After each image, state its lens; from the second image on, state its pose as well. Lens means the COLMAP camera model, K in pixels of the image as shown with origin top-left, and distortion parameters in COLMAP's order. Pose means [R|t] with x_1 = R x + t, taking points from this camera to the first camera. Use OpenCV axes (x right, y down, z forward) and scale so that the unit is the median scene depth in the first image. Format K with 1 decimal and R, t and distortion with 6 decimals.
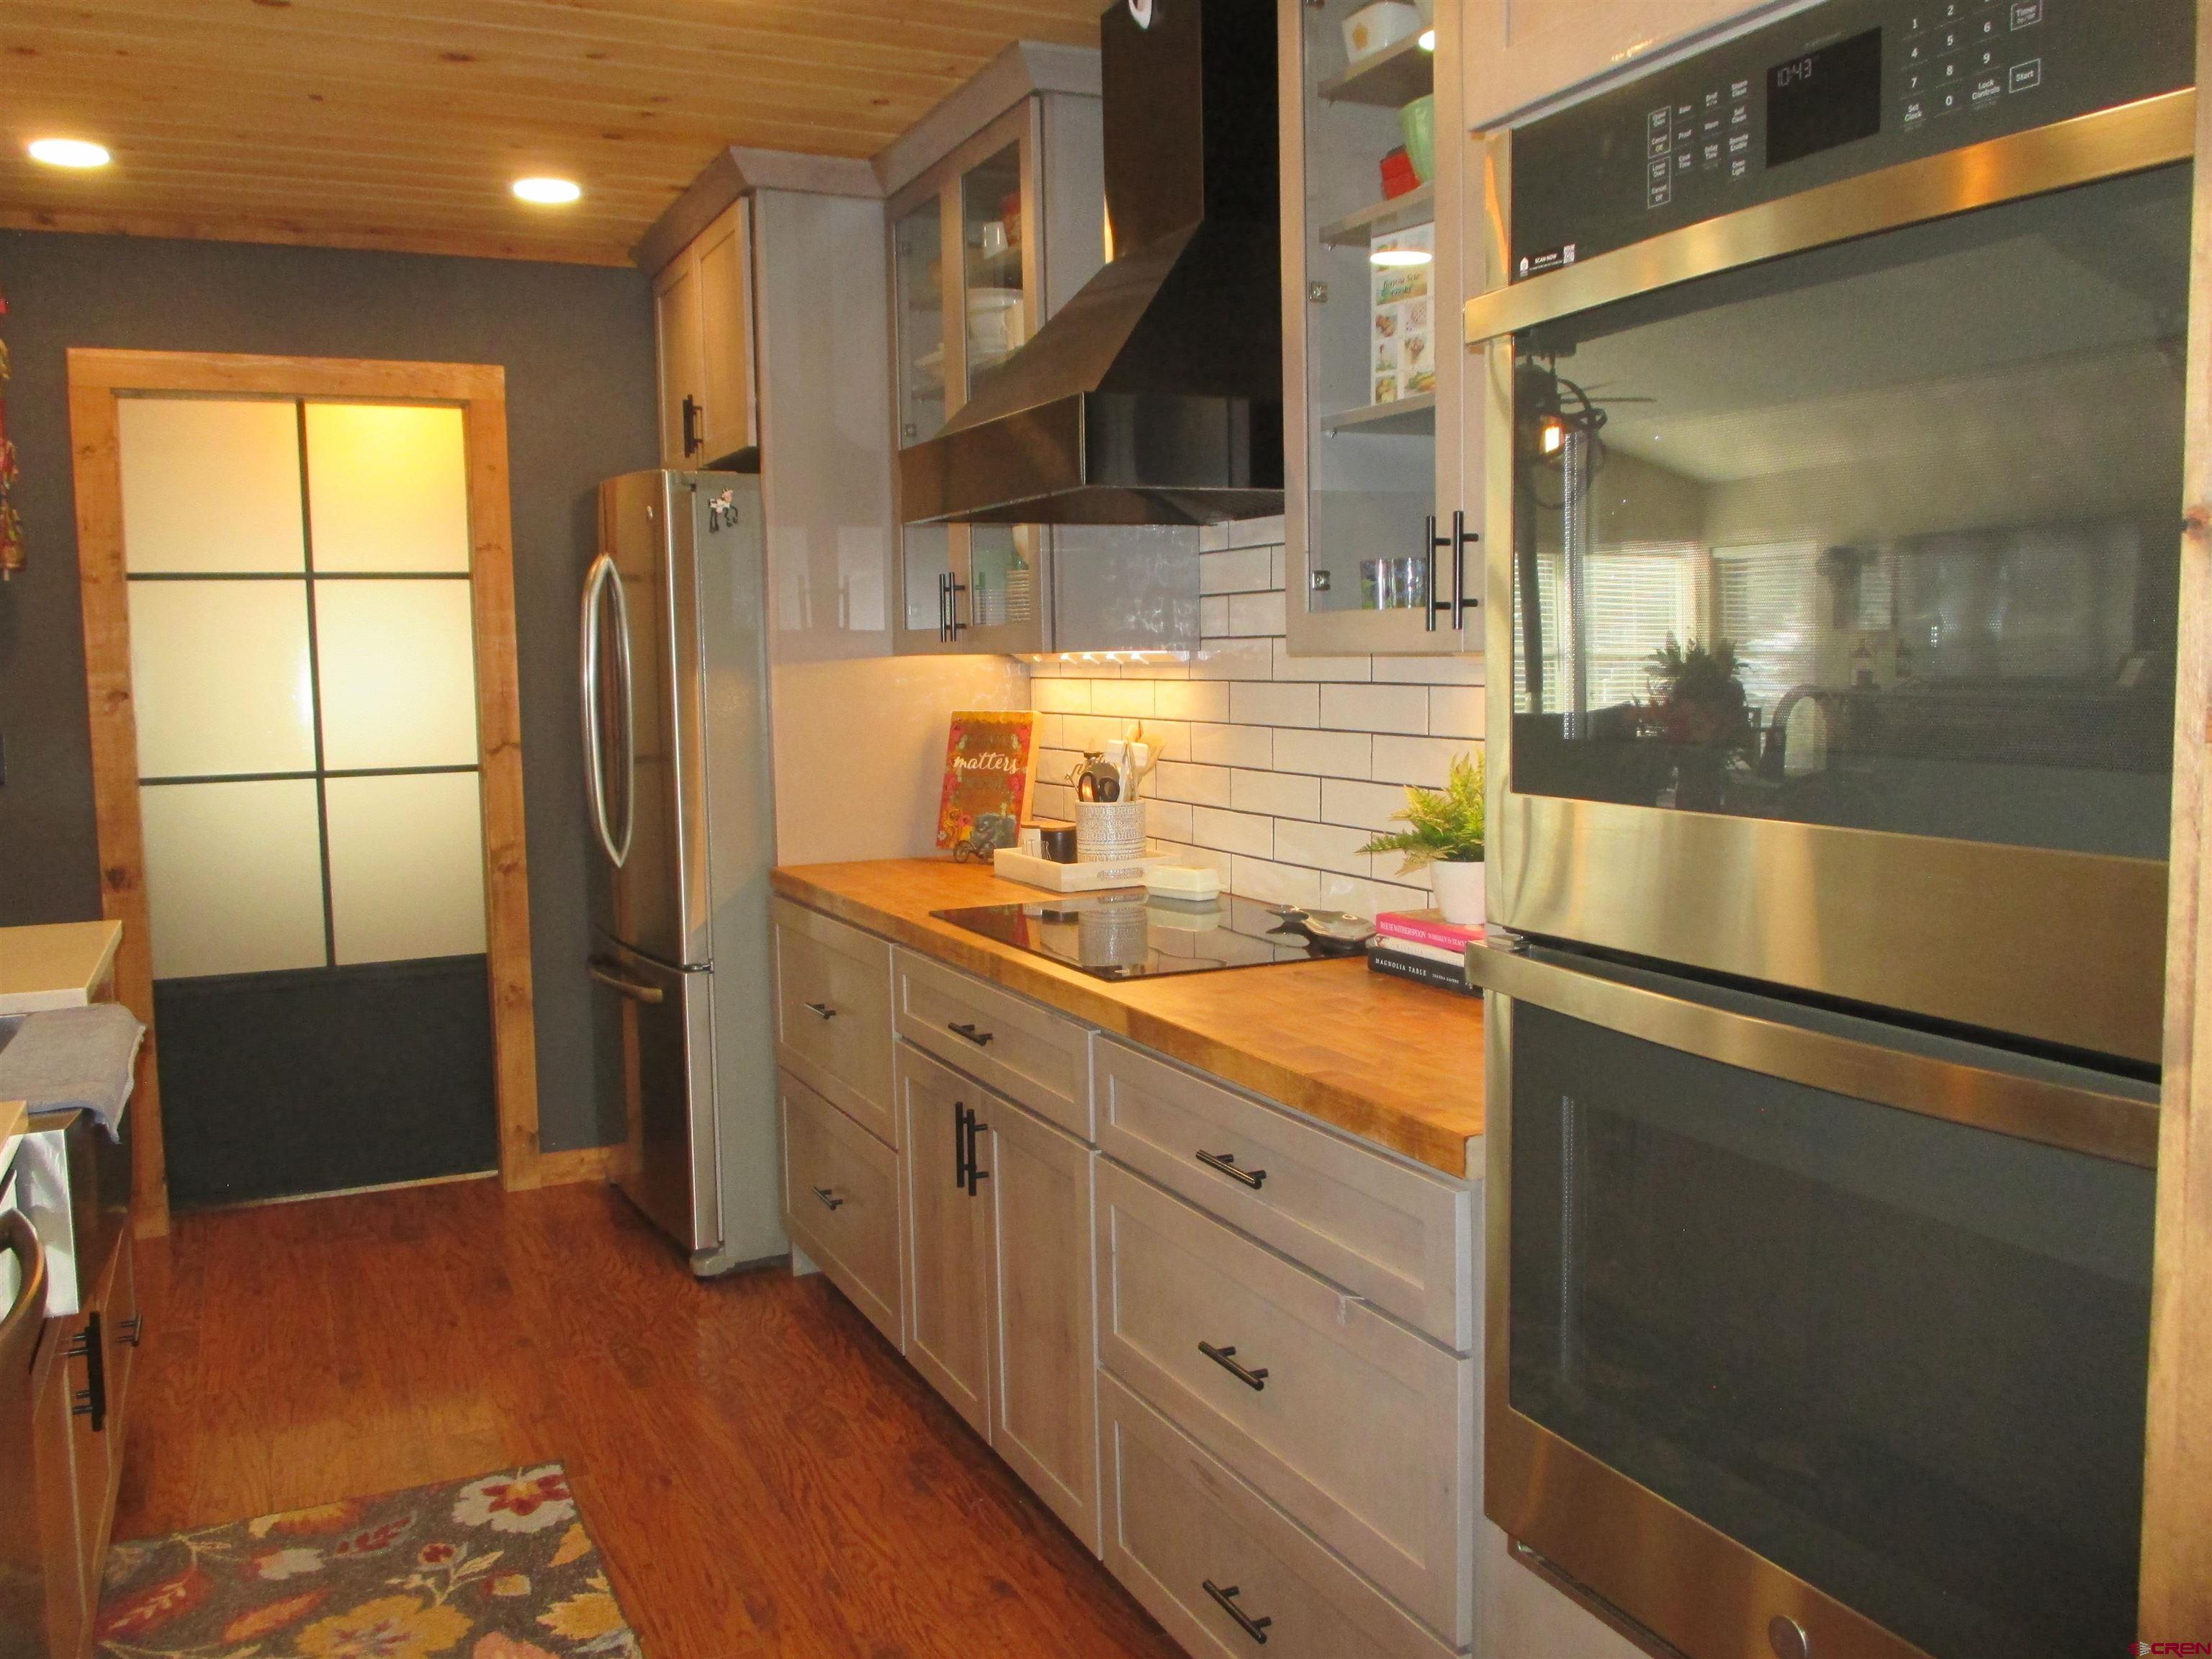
lens RADIAL K [[1840.3, 0, 1068.6], [0, 1840.3, 815.7], [0, 0, 1]] dist [-0.011220, 0.004338]
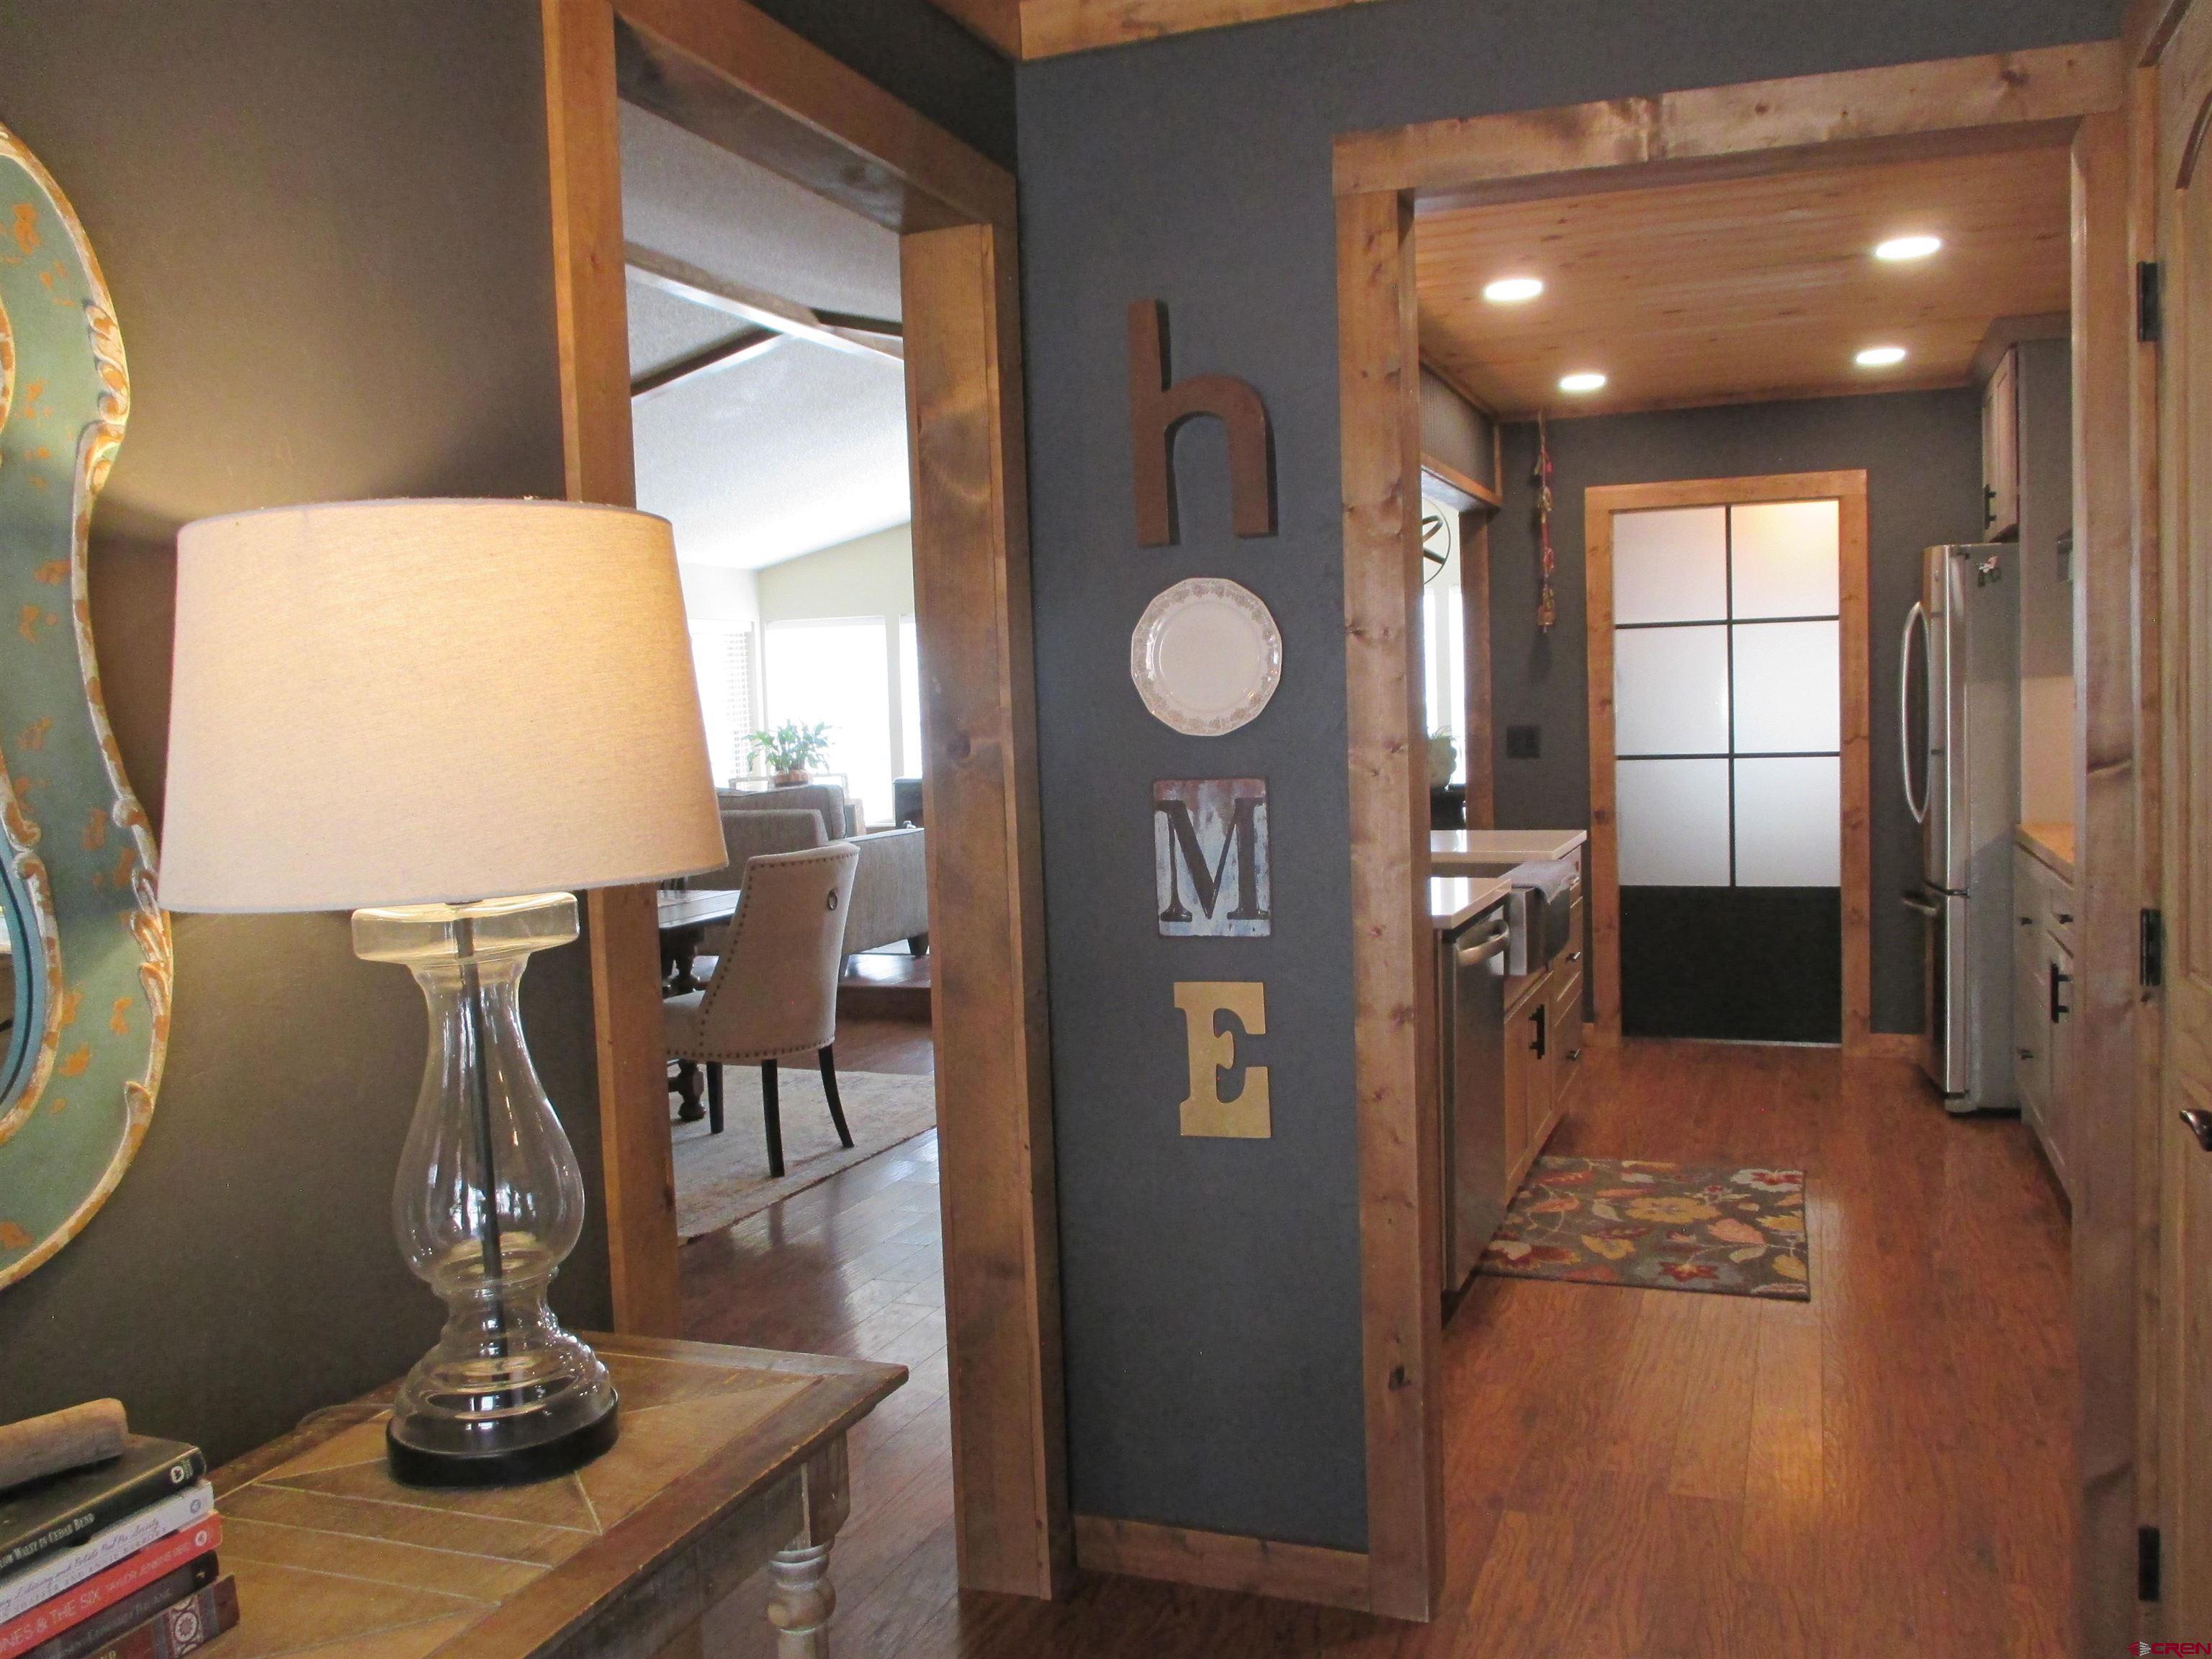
lens RADIAL K [[1840.3, 0, 1068.6], [0, 1840.3, 815.7], [0, 0, 1]] dist [-0.011220, 0.004338]
pose [[0.693668, 0.041980, -0.719071, 0.306859], [-0.046903, 0.998814, 0.013065, 0.033415], [0.718766, 0.024663, 0.694814, -0.434705]]
